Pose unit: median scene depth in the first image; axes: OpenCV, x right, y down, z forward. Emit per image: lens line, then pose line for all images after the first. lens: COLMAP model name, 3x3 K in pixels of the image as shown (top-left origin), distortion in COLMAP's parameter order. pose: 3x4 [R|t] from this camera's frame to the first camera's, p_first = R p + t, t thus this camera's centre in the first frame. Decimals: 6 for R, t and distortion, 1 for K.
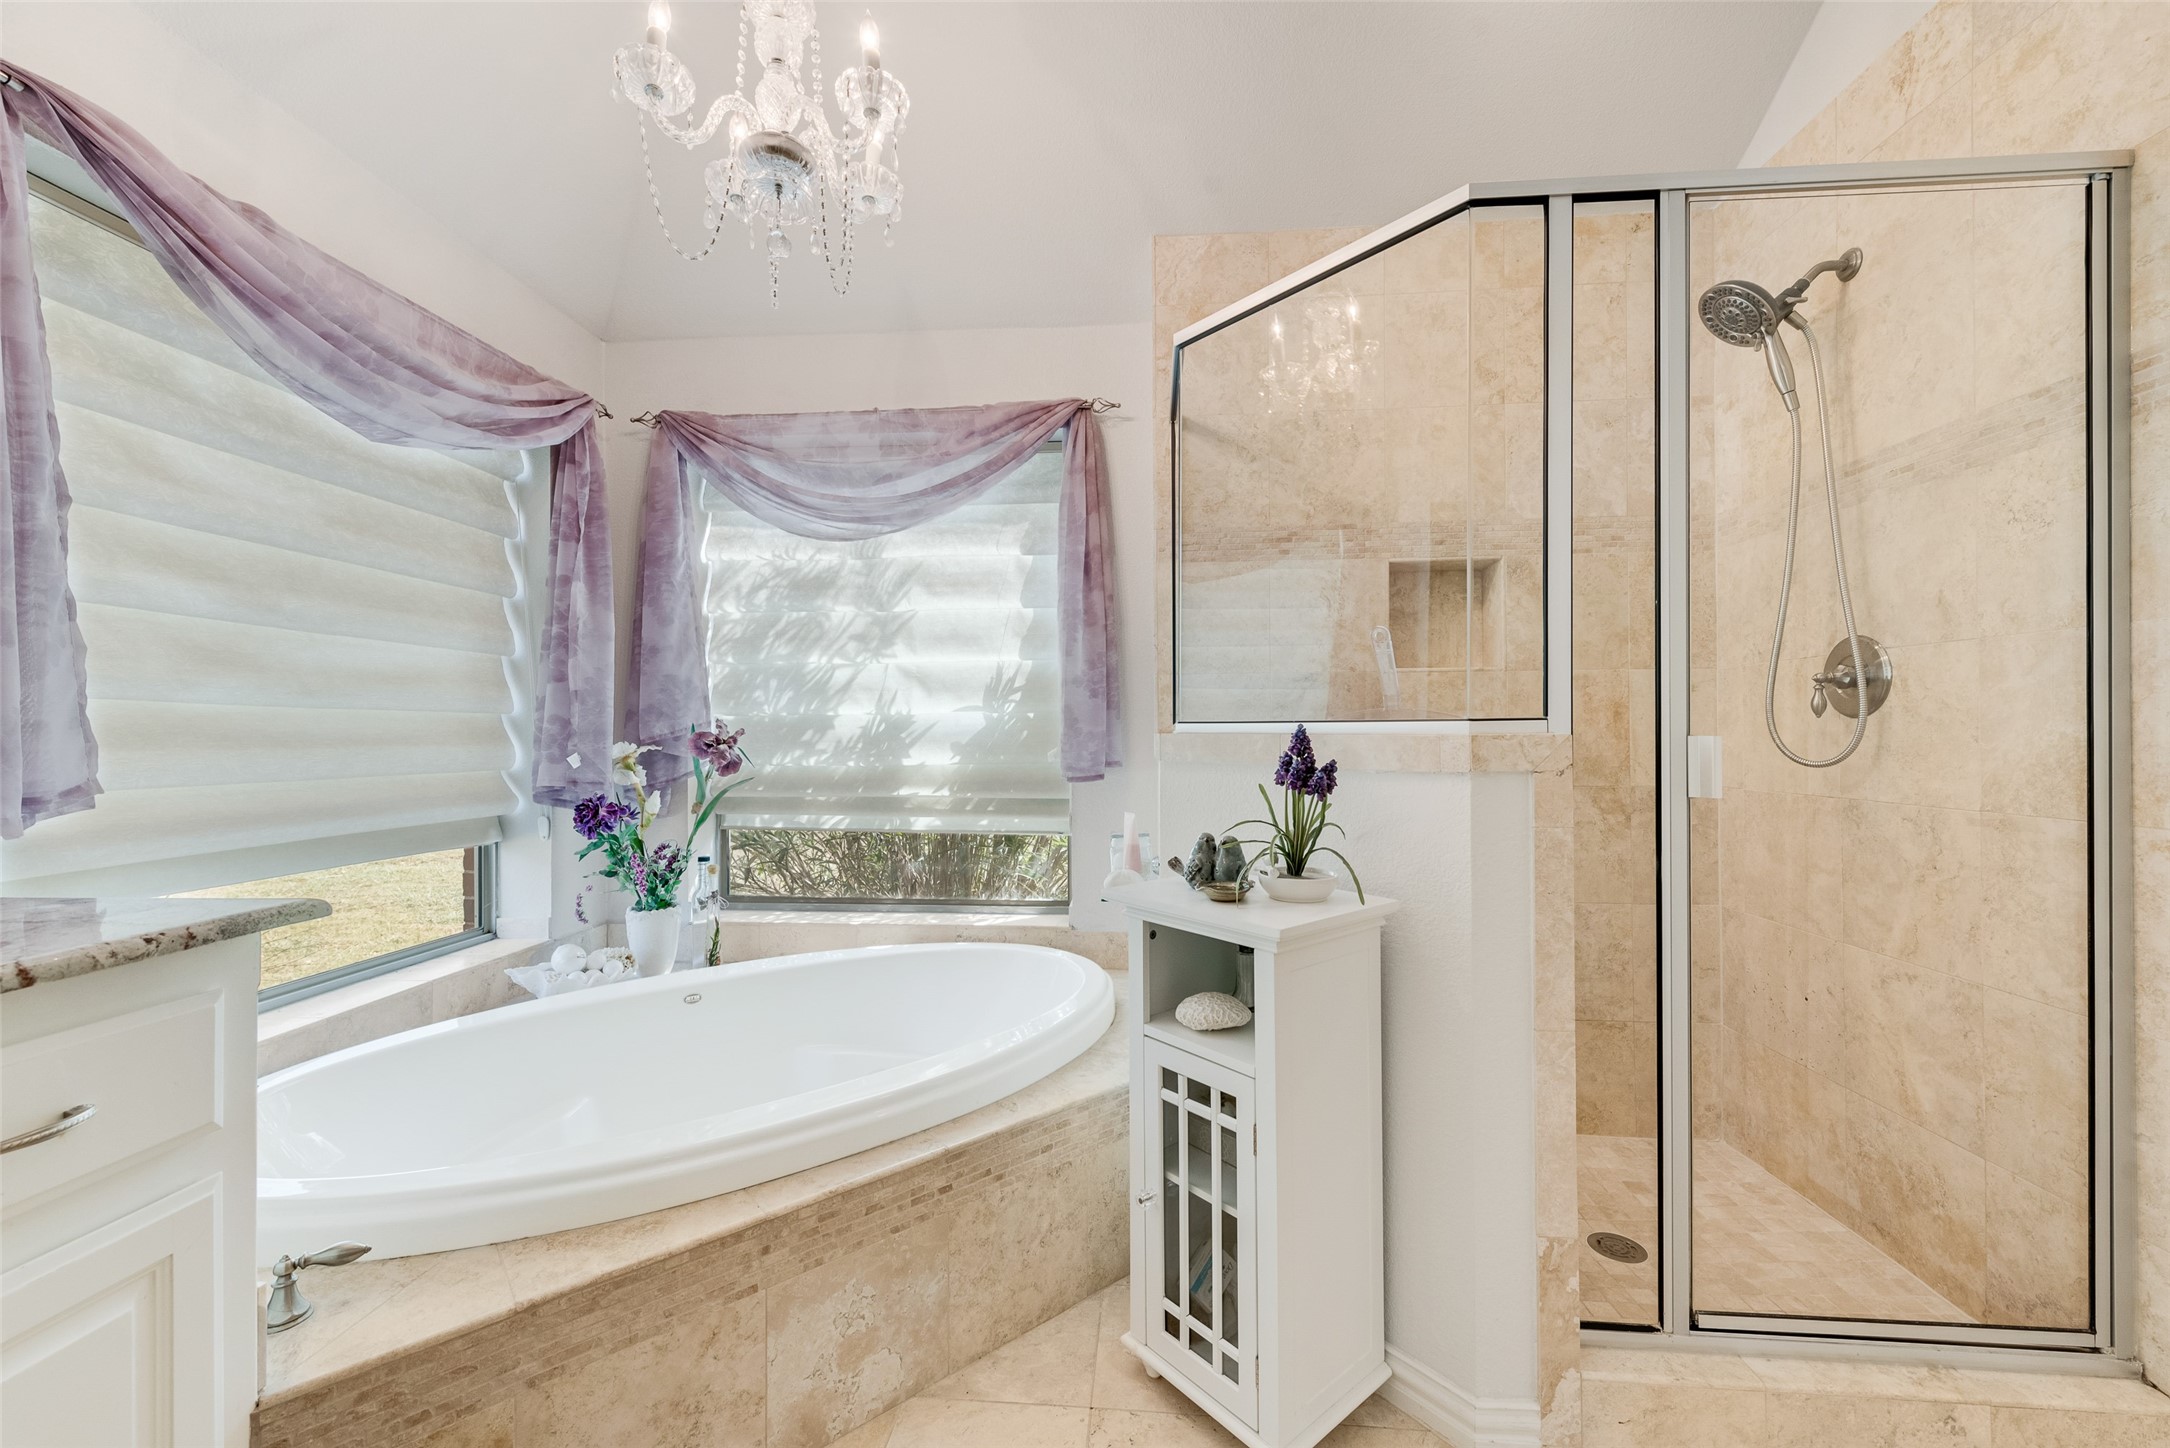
lens RADIAL K [[852.0, 0, 1084.9], [0, 852.0, 726.0], [0, 0, 1]] dist [-0.000145, -0.001297]
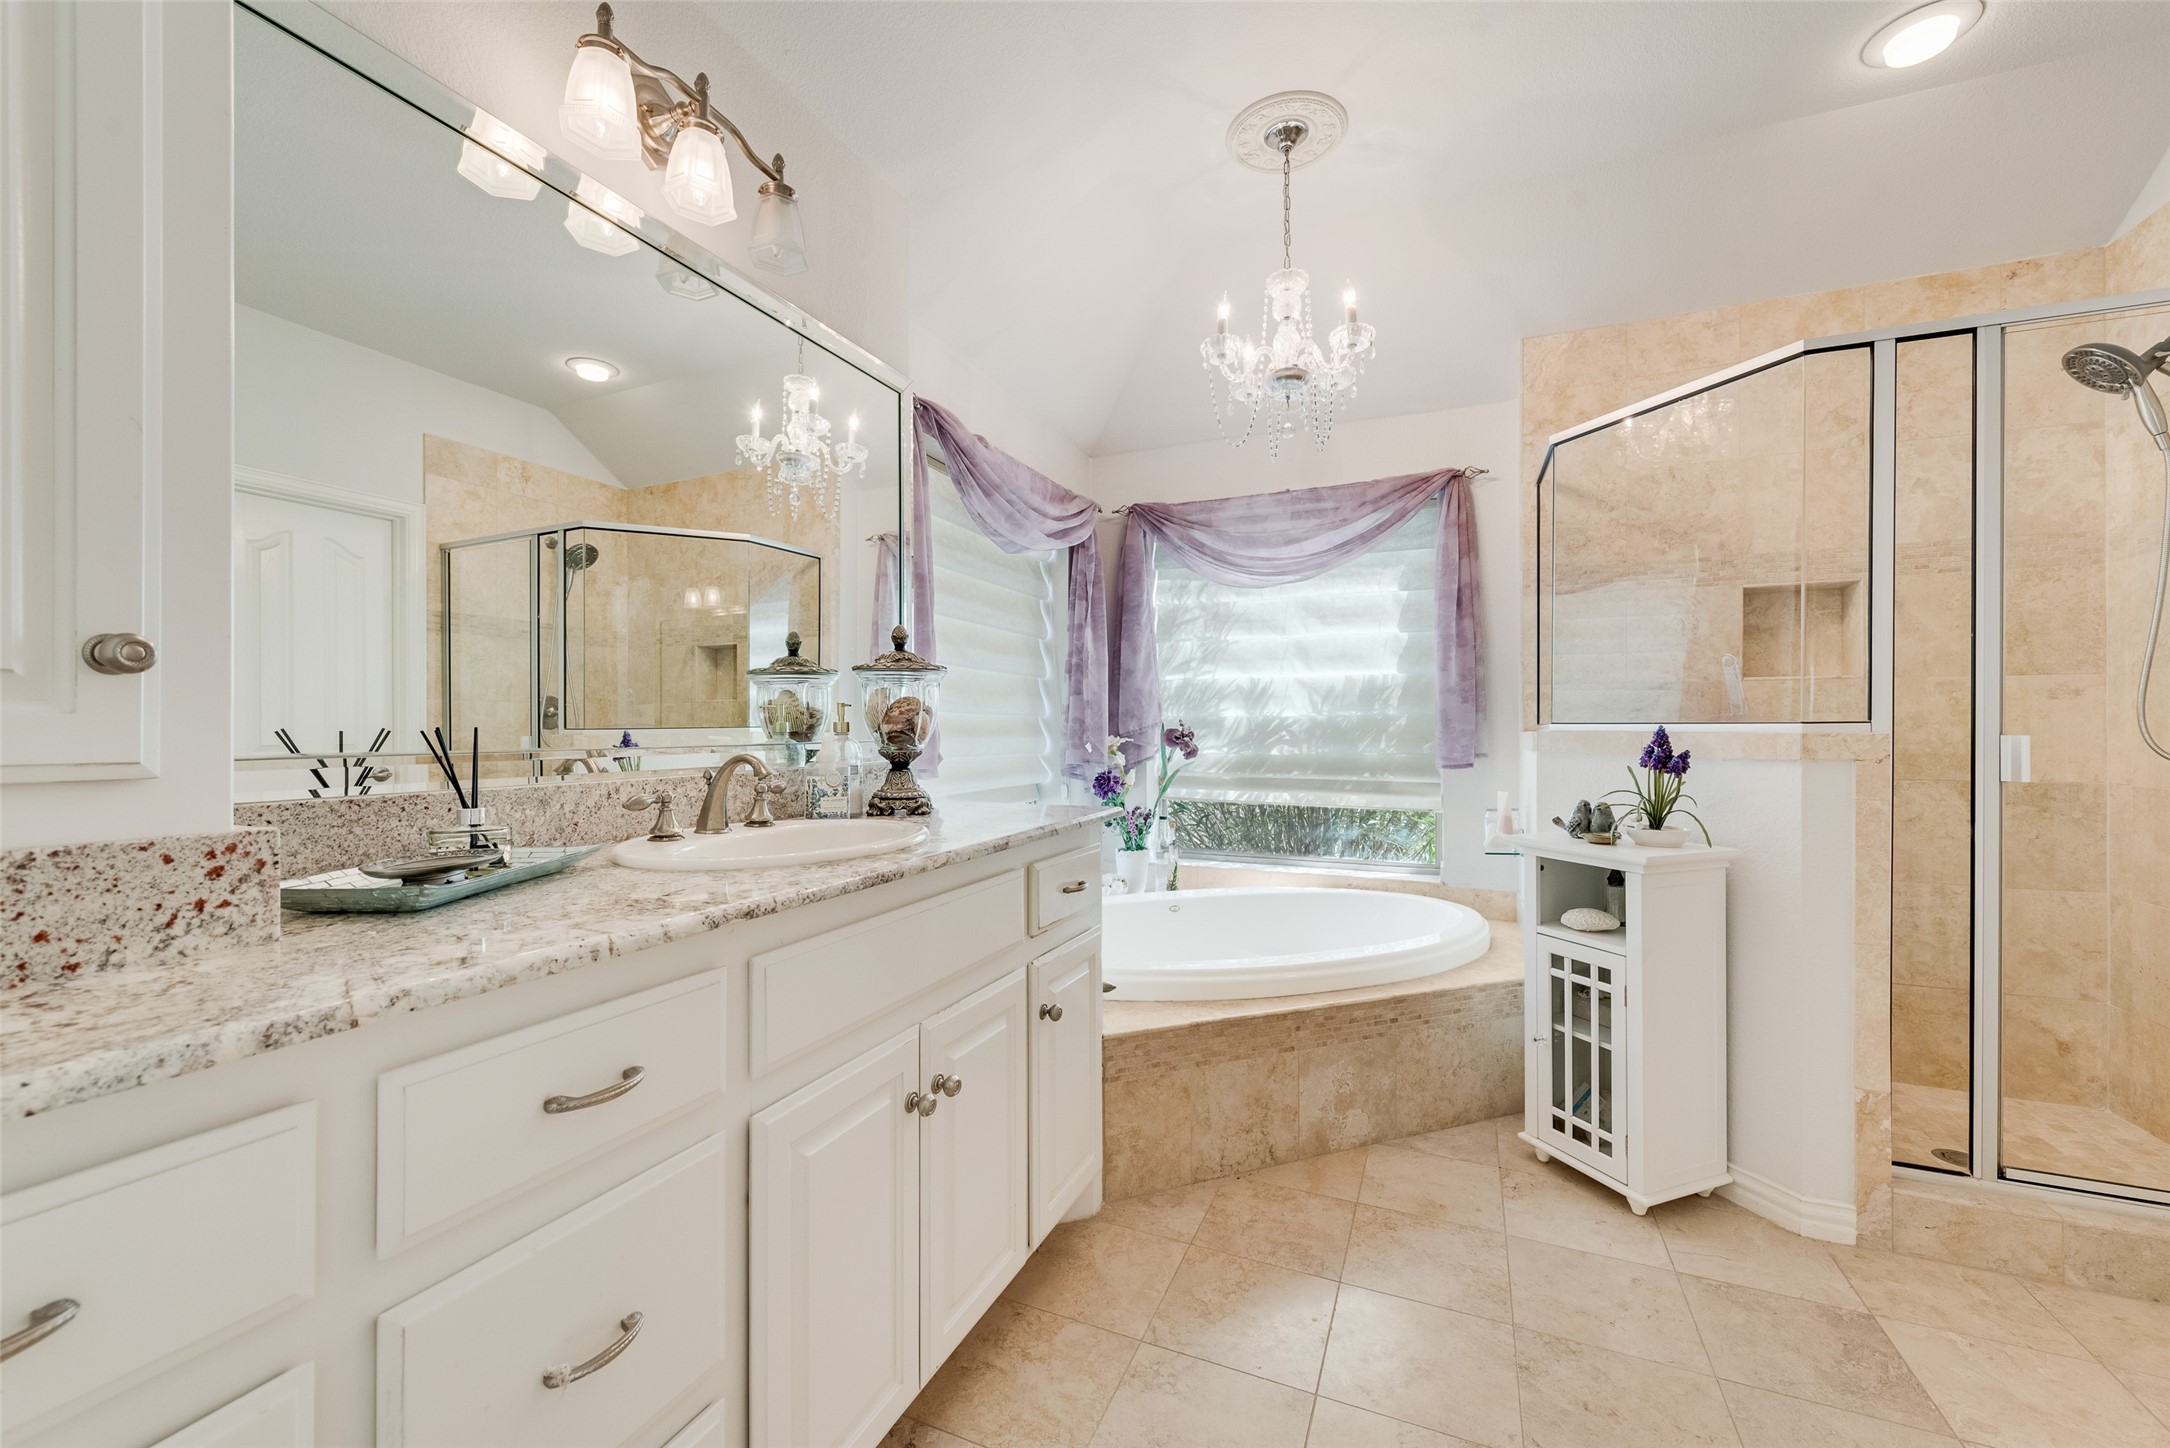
lens RADIAL K [[852.0, 0, 1075.5], [0, 852.0, 726.4], [0, 0, 1]] dist [-0.000145, -0.001297]
pose [[0.943340, 0.003680, -0.331807, -0.156147], [-0.002249, 0.999986, 0.004698, -0.003679], [0.331820, -0.003686, 0.943336, -0.530997]]
